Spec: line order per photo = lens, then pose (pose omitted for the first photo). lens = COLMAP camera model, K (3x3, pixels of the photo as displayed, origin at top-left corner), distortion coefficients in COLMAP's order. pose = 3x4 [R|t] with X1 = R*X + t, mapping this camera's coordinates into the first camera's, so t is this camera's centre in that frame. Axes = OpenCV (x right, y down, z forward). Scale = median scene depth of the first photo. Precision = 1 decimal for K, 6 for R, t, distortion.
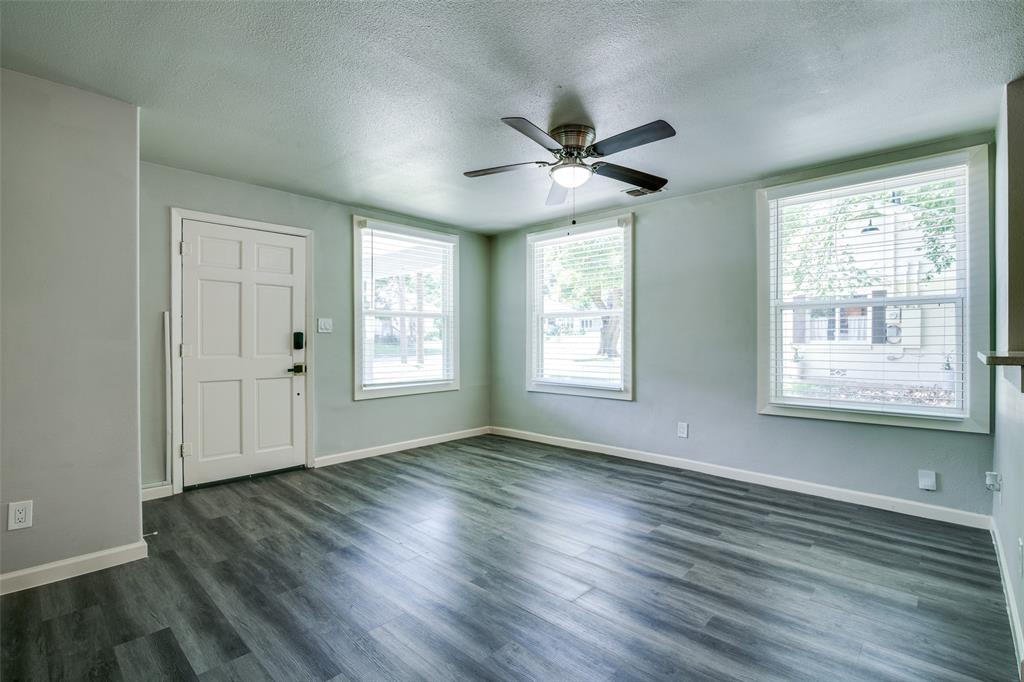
lens RADIAL K [[478.3, 0, 507.3], [0, 478.3, 344.9], [0, 0, 1]] dist [-0.025097, 0.000024]
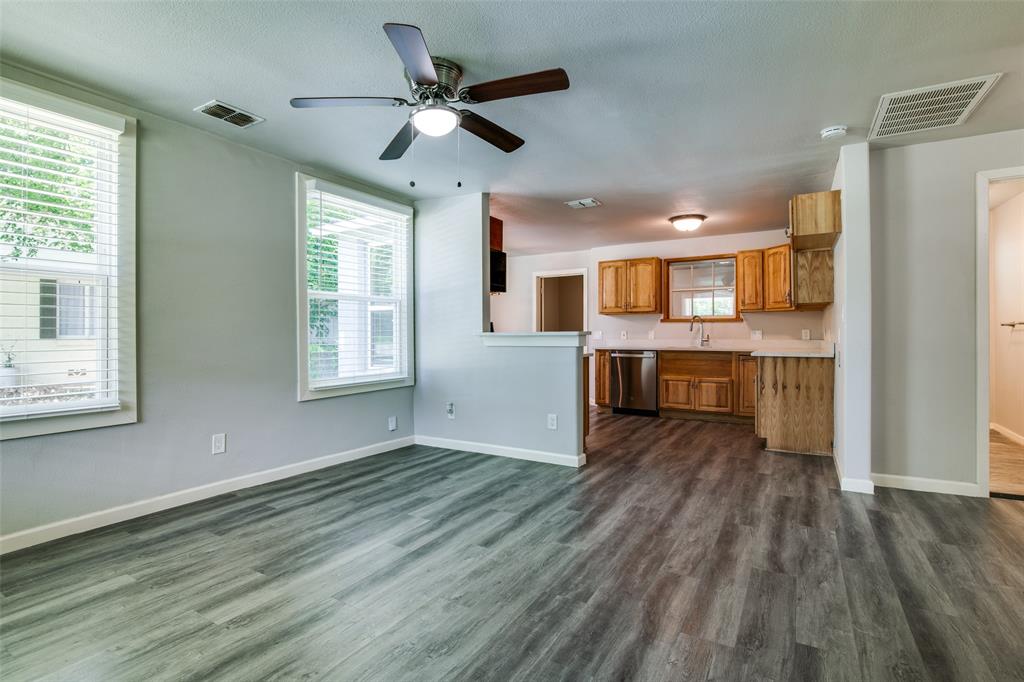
lens RADIAL K [[493.0, 0, 500.8], [0, 493.0, 332.7], [0, 0, 1]] dist [-0.019447, 0.000205]
pose [[-0.211173, 0.005869, 0.977431, -0.544445], [0.017405, 0.999846, -0.002243, 0.013001], [-0.977294, 0.016539, -0.211243, 0.805066]]
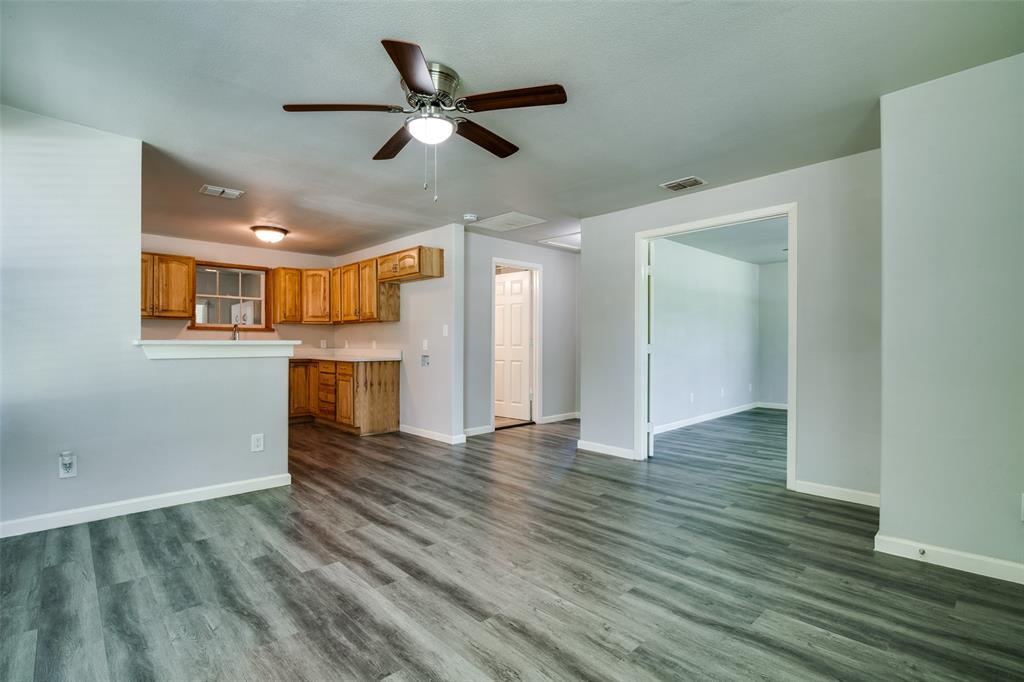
lens RADIAL K [[478.3, 0, 507.3], [0, 478.3, 344.9], [0, 0, 1]] dist [-0.025097, 0.000024]
pose [[-0.997971, -0.002097, 0.063634, -0.037851], [-0.000954, 0.999838, 0.017981, 0.001681], [-0.063661, 0.017884, -0.997811, 1.361629]]
